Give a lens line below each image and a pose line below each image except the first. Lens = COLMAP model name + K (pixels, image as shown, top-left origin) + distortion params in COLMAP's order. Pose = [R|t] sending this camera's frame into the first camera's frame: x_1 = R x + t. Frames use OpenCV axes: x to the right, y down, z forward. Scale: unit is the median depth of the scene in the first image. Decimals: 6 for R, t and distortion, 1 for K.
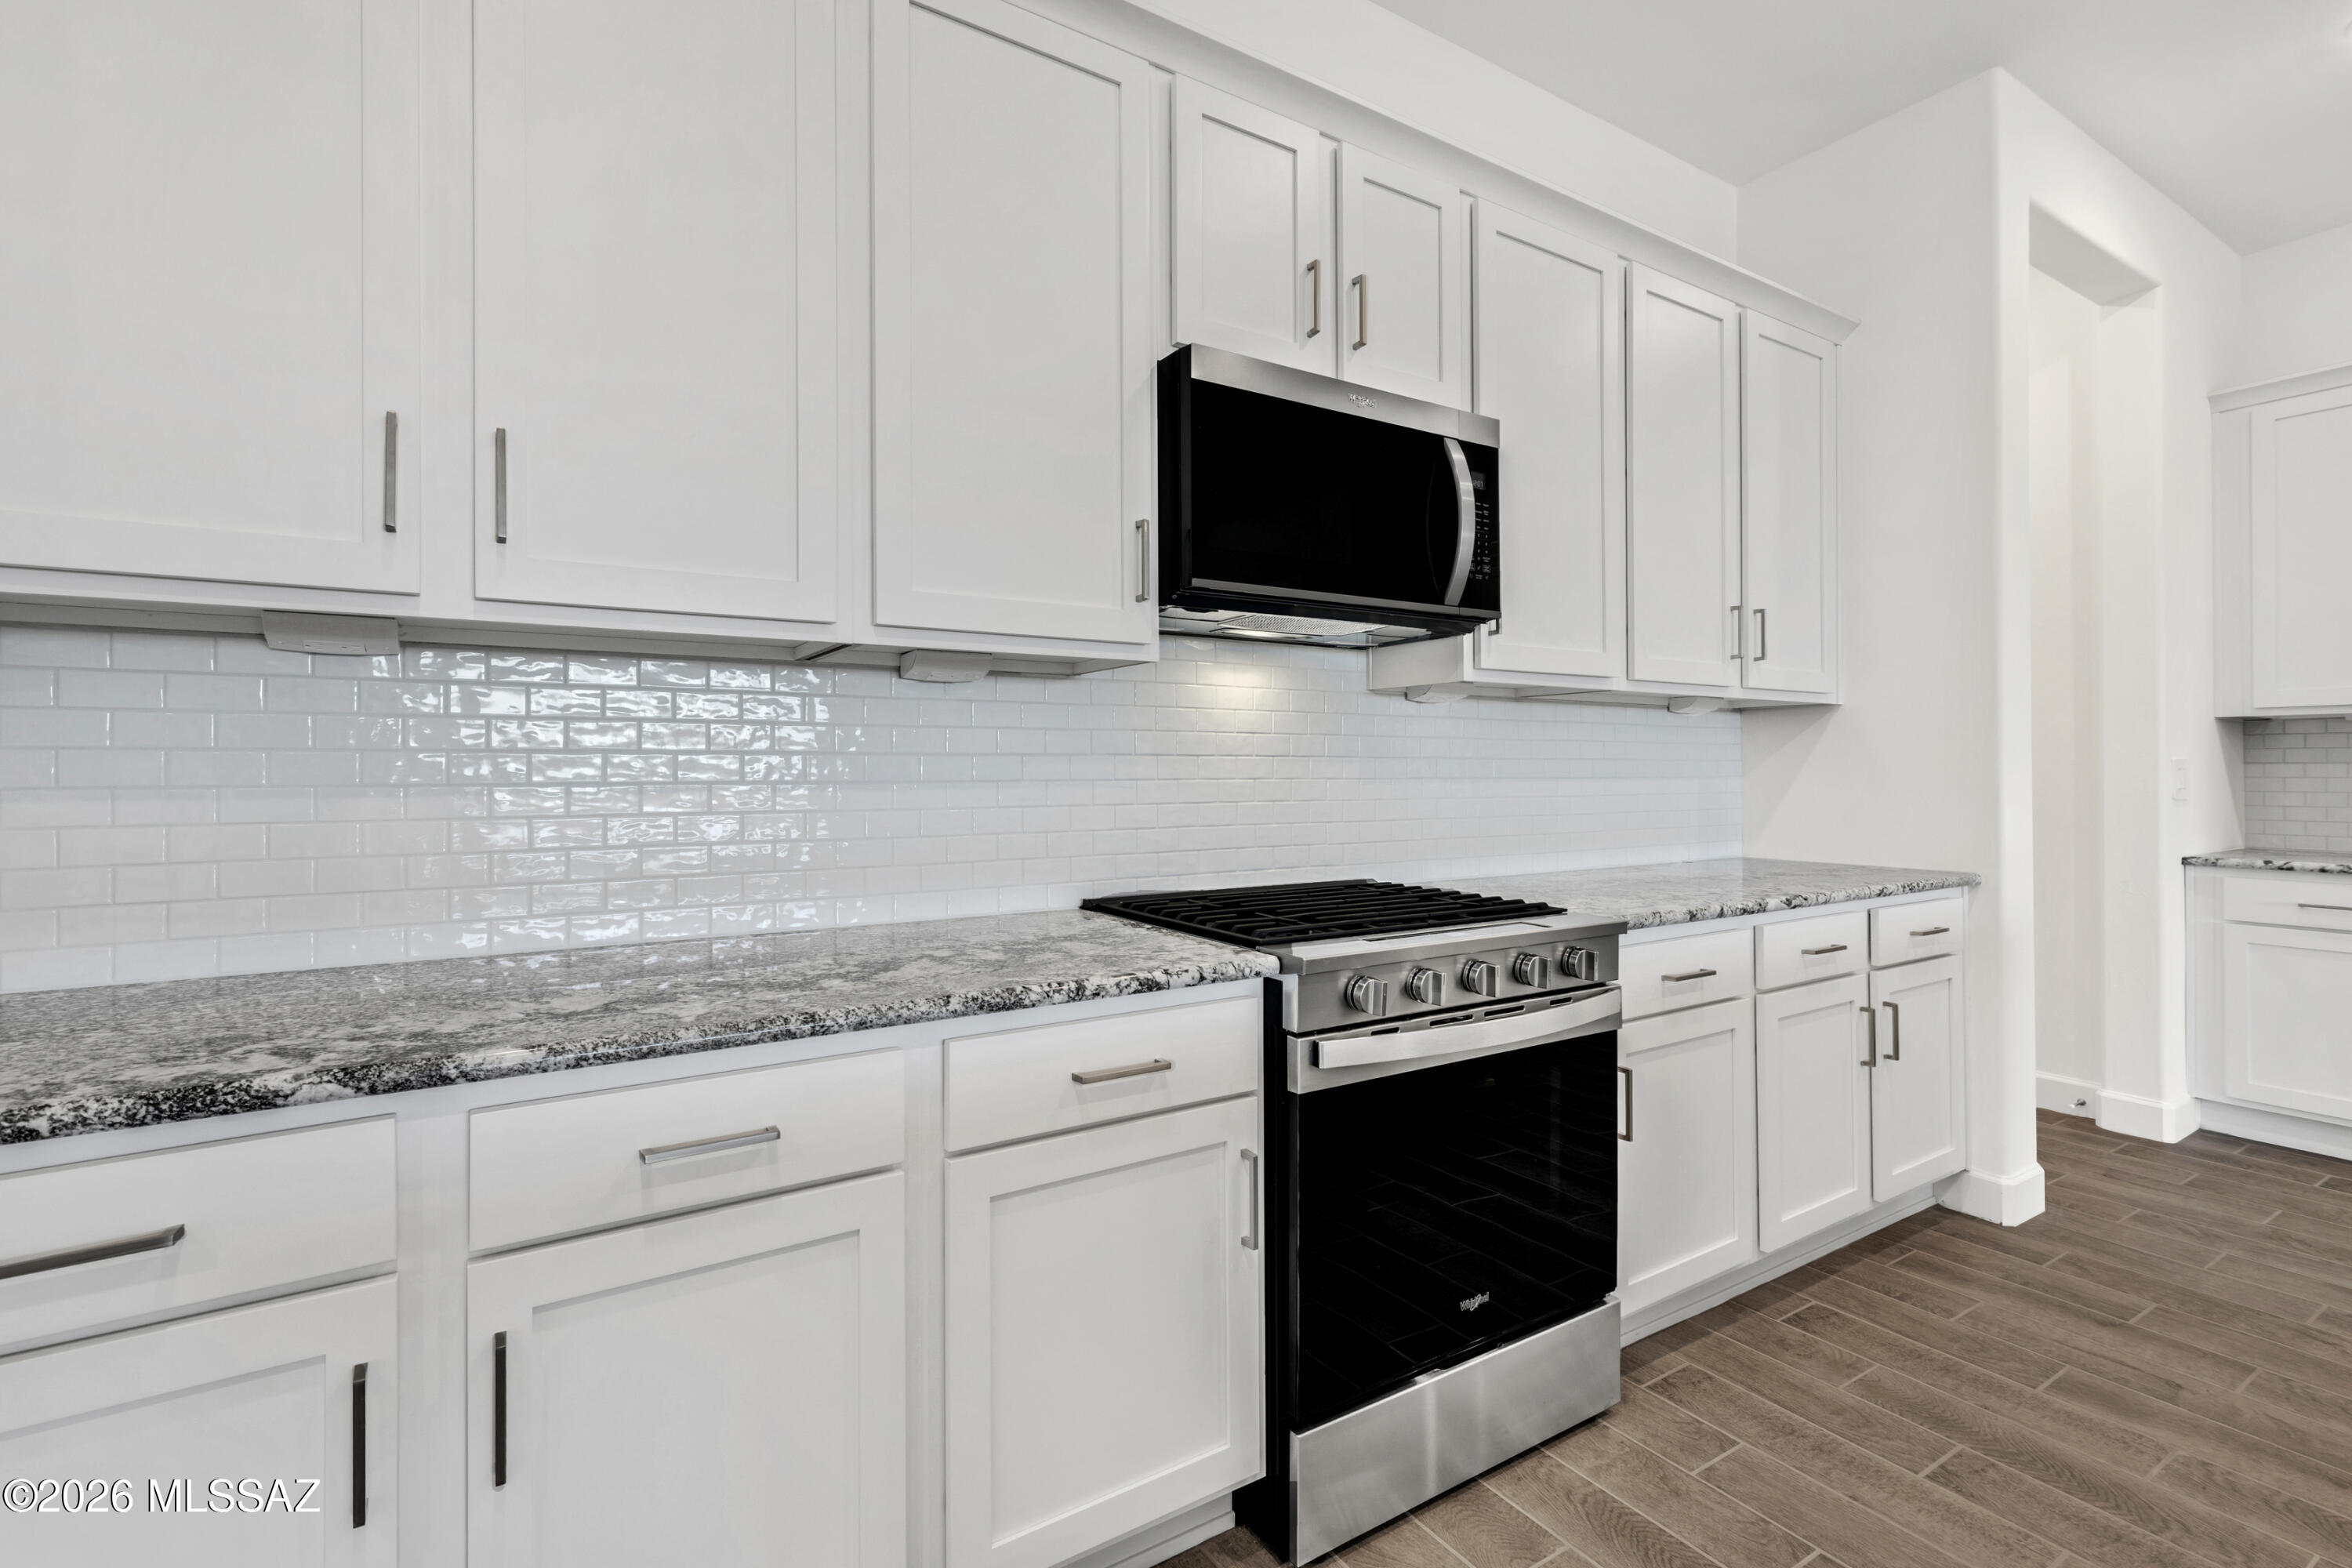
lens RADIAL K [[1070.1, 0, 1286.1], [0, 1070.1, 739.8], [0, 0, 1]] dist [0.024978, -0.000038]
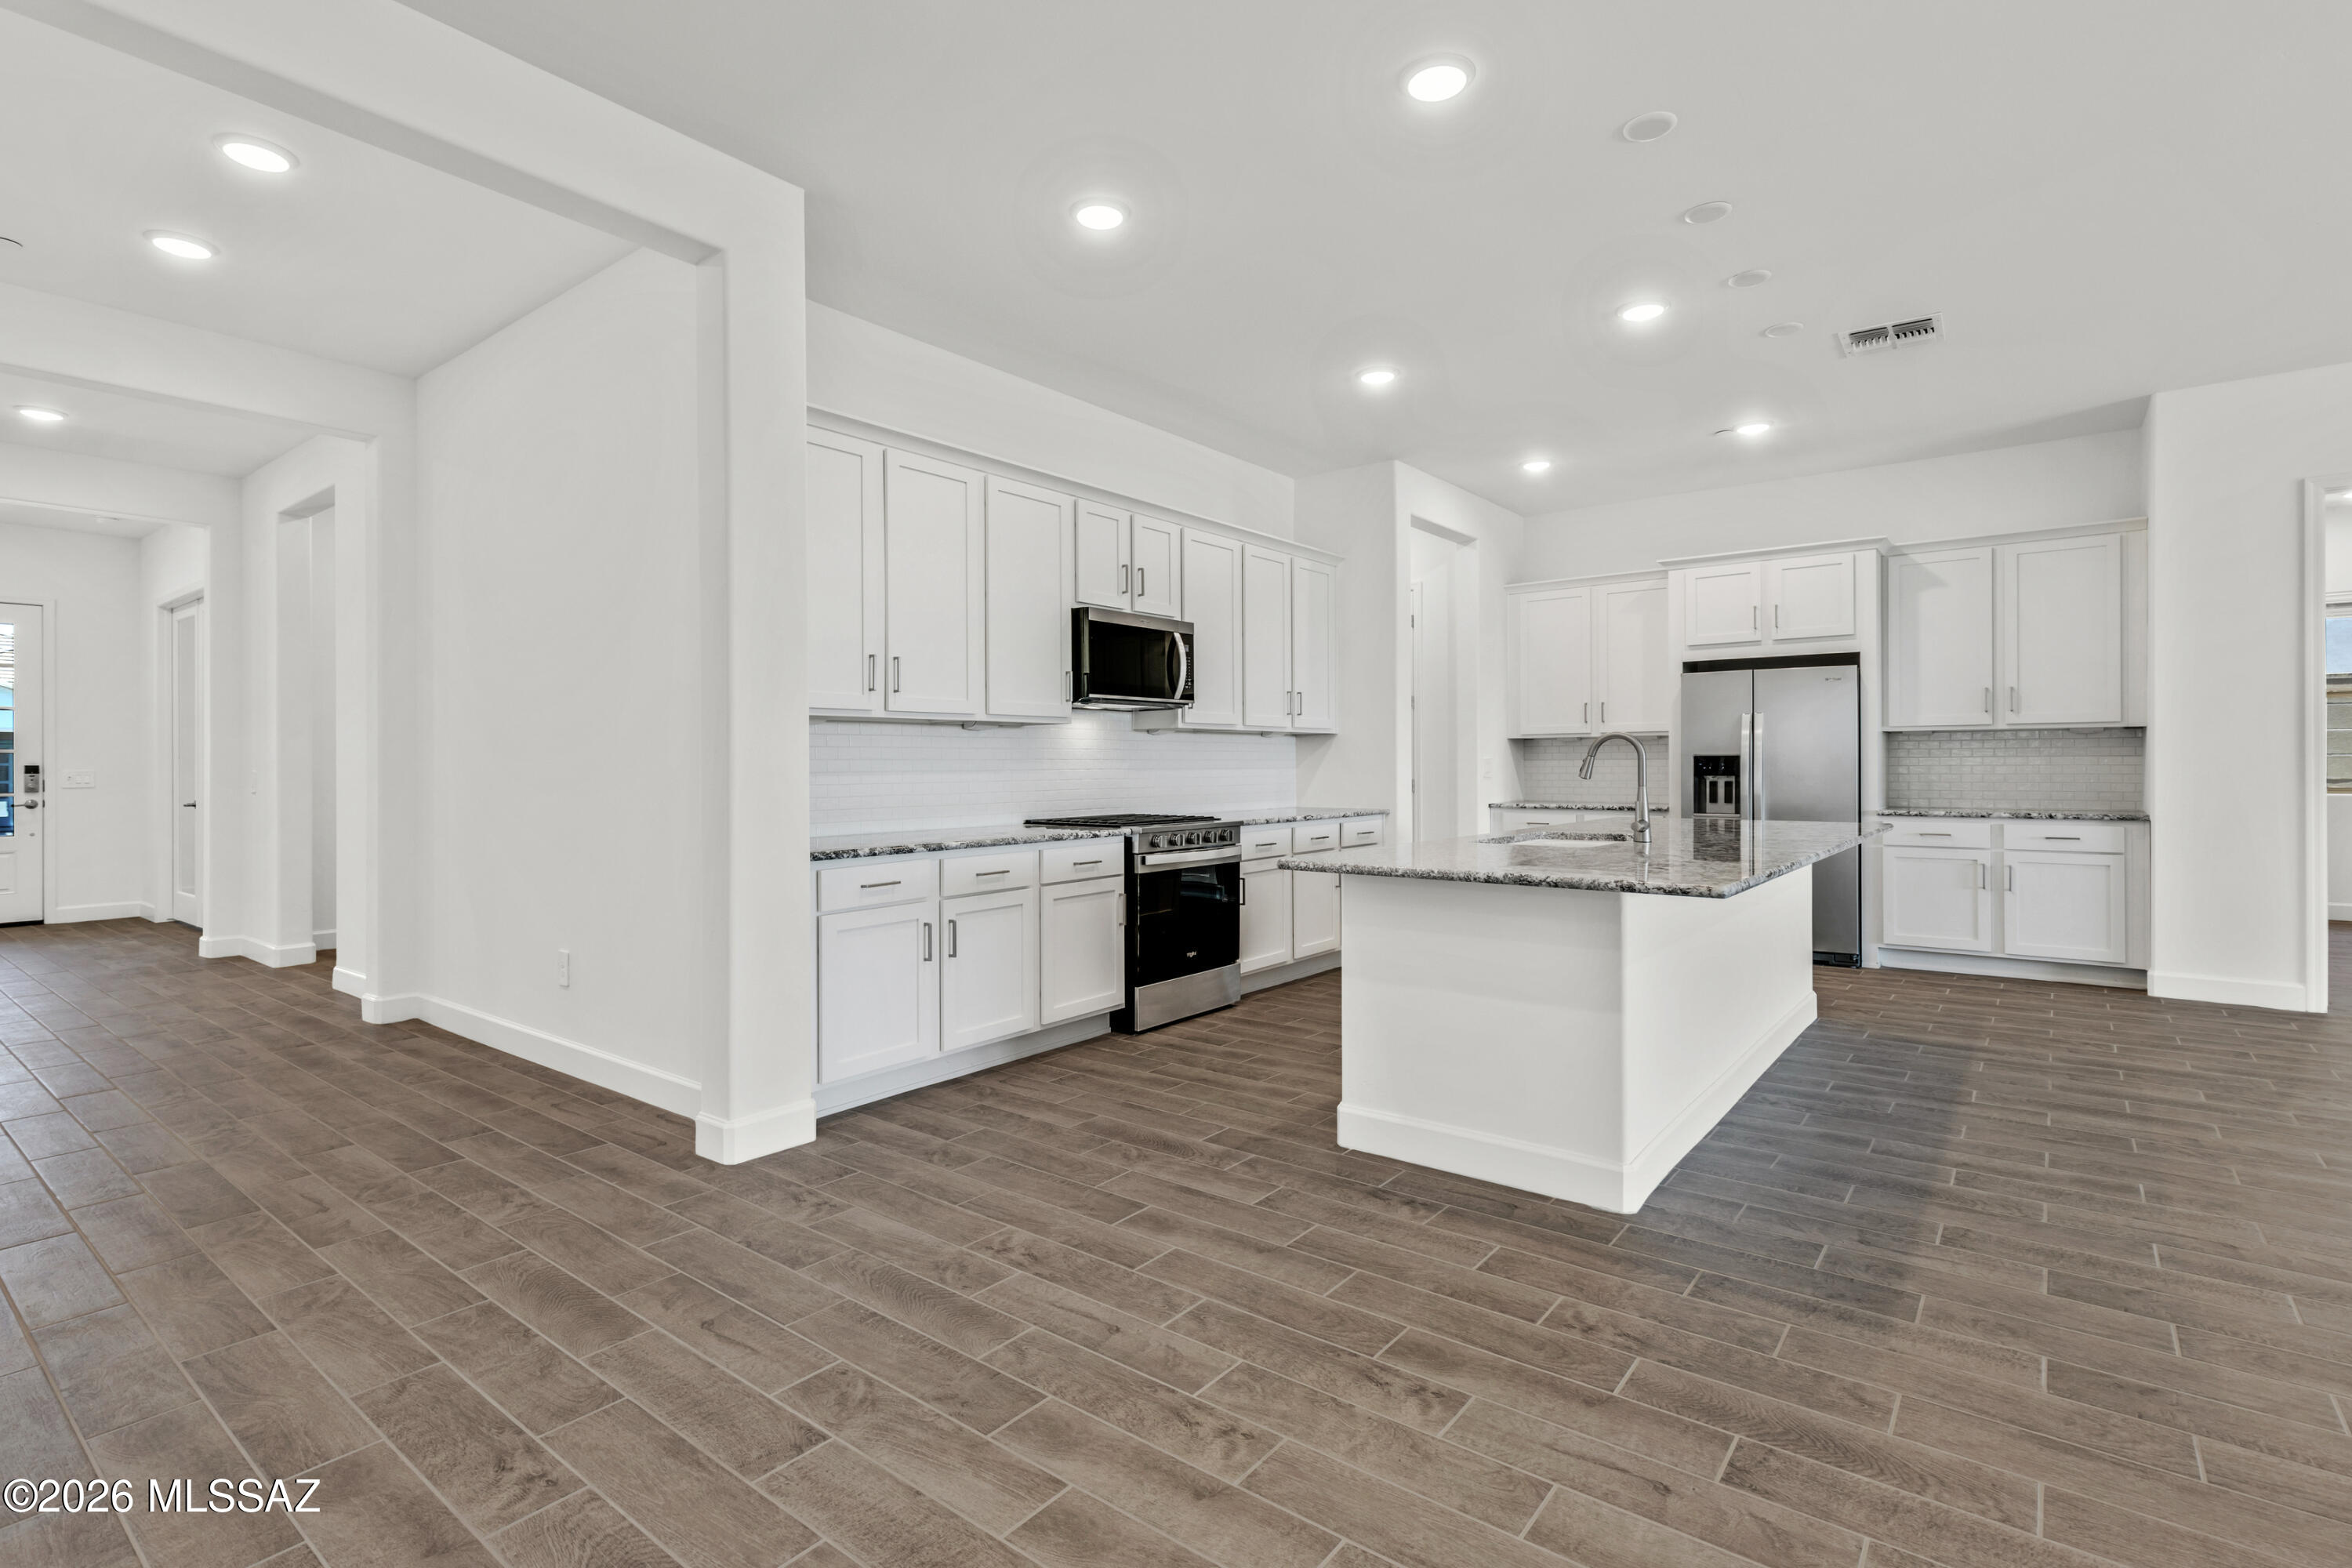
lens RADIAL K [[1102.2, 0, 1186.0], [0, 1102.2, 764.7], [0, 0, 1]] dist [0.000359, -0.000136]
pose [[0.967236, -0.005358, 0.253822, -0.495838], [-0.001284, 0.999661, 0.025998, -0.041614], [-0.253876, -0.025472, 0.966901, -1.548588]]
